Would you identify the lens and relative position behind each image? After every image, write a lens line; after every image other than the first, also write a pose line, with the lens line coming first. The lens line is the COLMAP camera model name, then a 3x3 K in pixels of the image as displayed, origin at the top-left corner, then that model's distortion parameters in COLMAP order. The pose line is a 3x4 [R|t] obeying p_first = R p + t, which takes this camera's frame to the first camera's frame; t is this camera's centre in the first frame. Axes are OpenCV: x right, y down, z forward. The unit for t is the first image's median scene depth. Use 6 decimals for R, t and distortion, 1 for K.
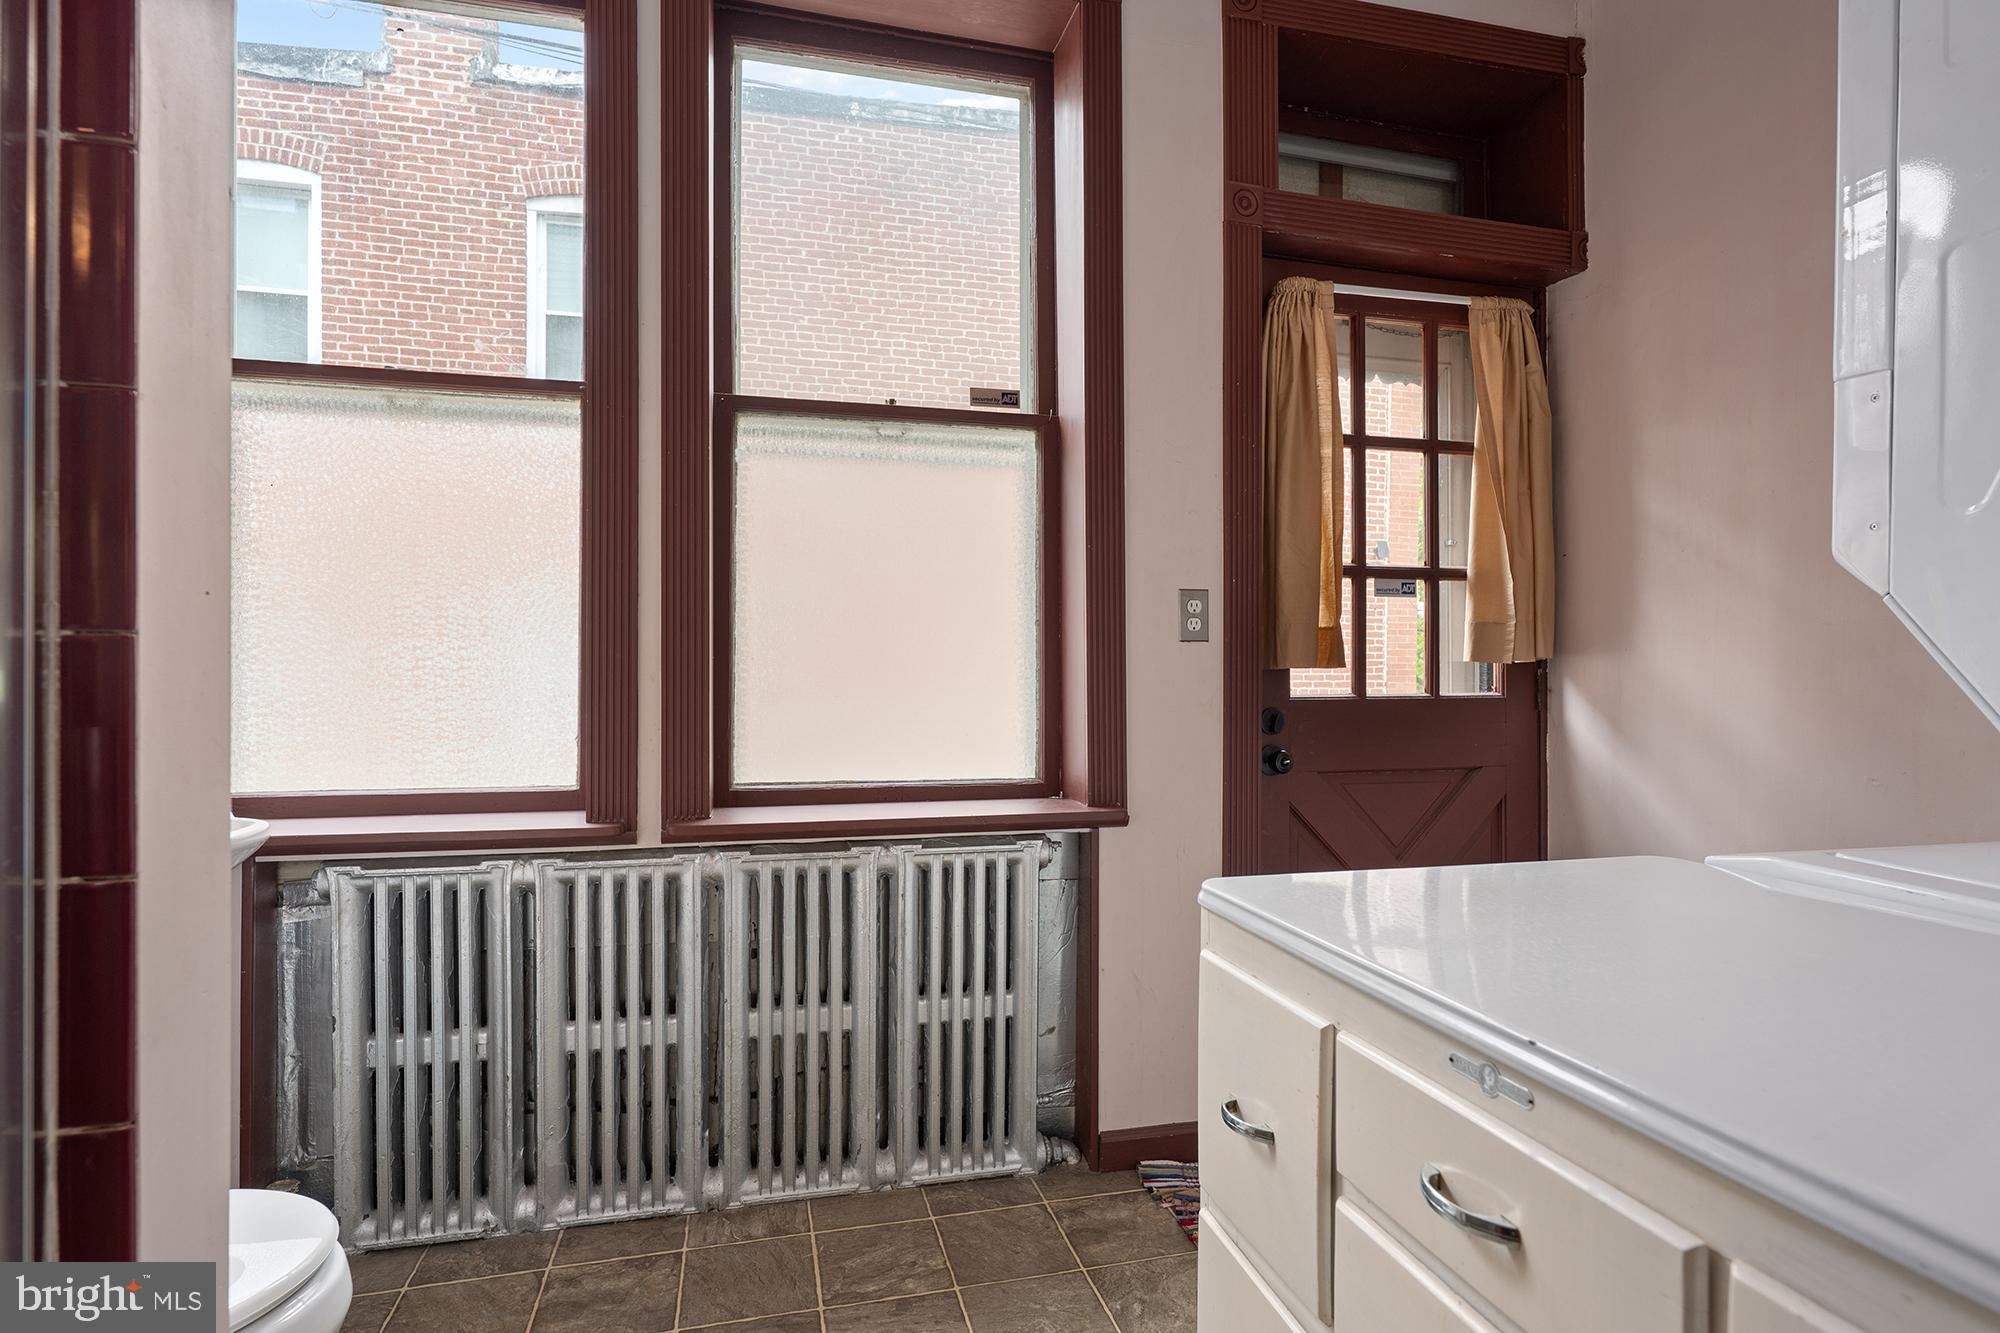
lens RADIAL K [[1013.7, 0, 987.5], [0, 1013.7, 667.1], [0, 0, 1]] dist [-0.002091, -0.000274]
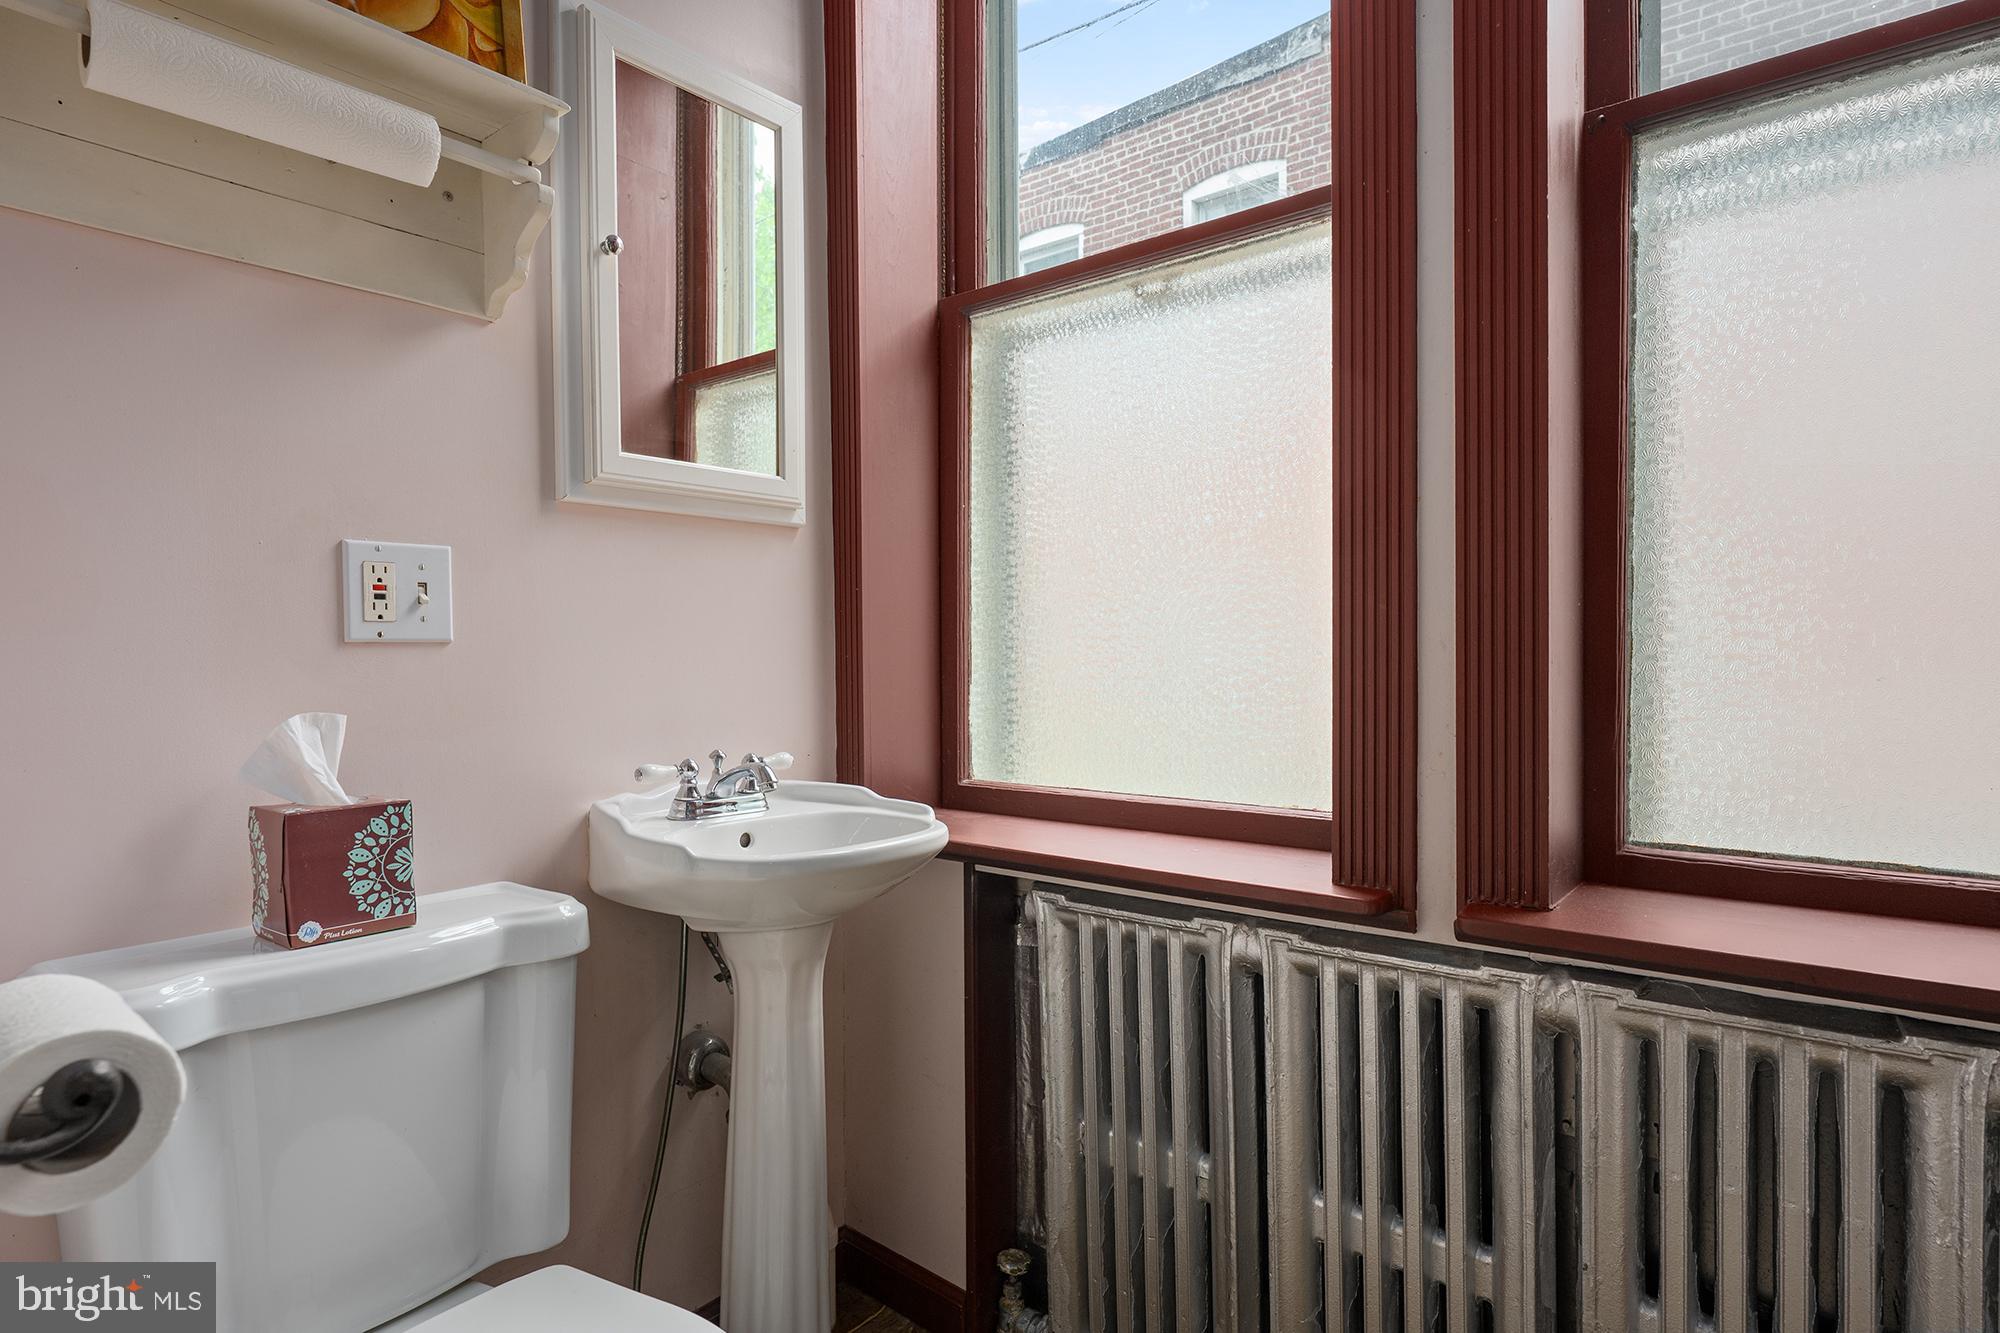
lens RADIAL K [[1040.1, 0, 998.2], [0, 1040.1, 681.0], [0, 0, 1]] dist [-0.000908, 0.000333]
pose [[0.616954, 0.011511, -0.786915, -0.027718], [0.020390, 0.999324, 0.030604, 0.007803], [0.786735, -0.034926, 0.616302, 0.448806]]
